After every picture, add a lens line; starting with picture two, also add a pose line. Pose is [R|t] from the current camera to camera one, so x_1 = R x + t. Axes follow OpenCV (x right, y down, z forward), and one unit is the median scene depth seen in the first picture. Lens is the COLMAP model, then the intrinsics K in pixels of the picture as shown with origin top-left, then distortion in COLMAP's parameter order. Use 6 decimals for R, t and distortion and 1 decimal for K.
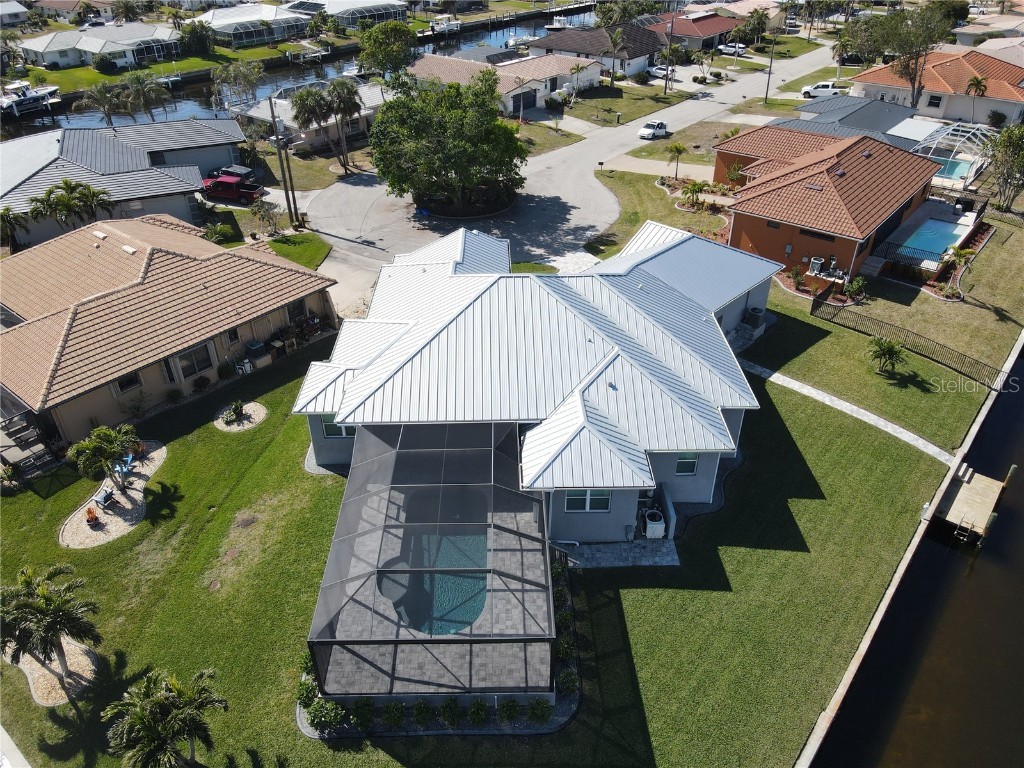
lens RADIAL K [[754.7, 0, 510.4], [0, 754.7, 382.0], [0, 0, 1]] dist [-0.008903, 0.038305]
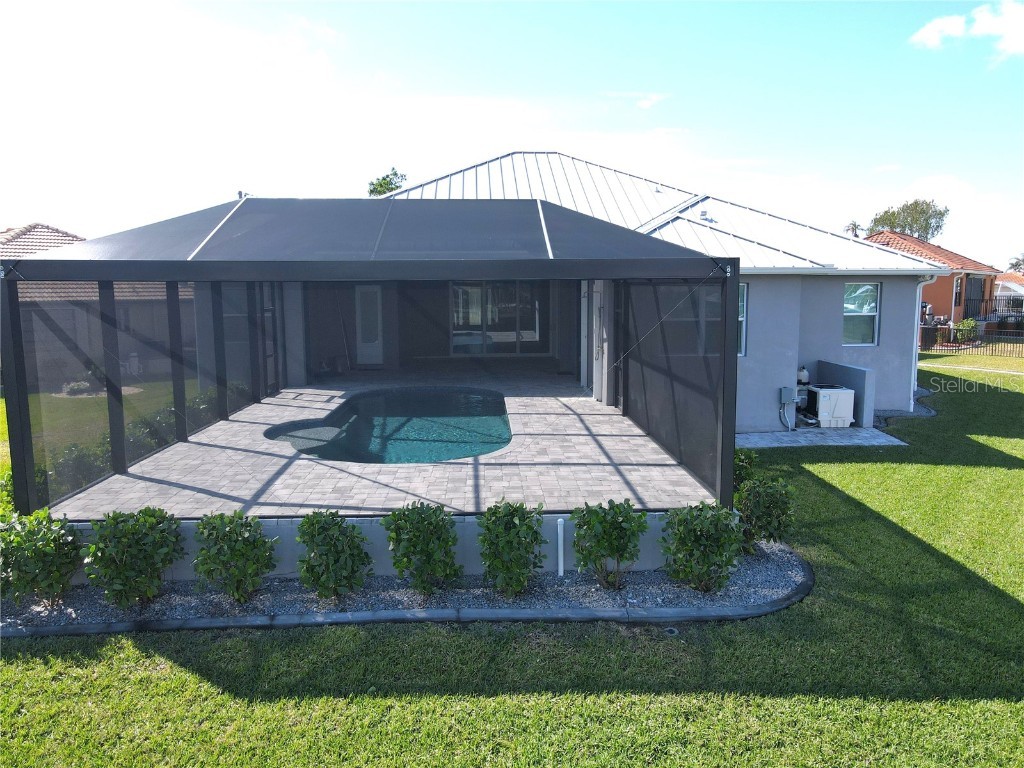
lens RADIAL K [[754.7, 0, 510.4], [0, 754.7, 382.0], [0, 0, 1]] dist [-0.008903, 0.038305]
pose [[0.999778, -0.006825, 0.019950, -0.025782], [0.014840, 0.899916, -0.435810, 0.277535], [-0.014979, 0.436010, 0.899817, 0.373797]]
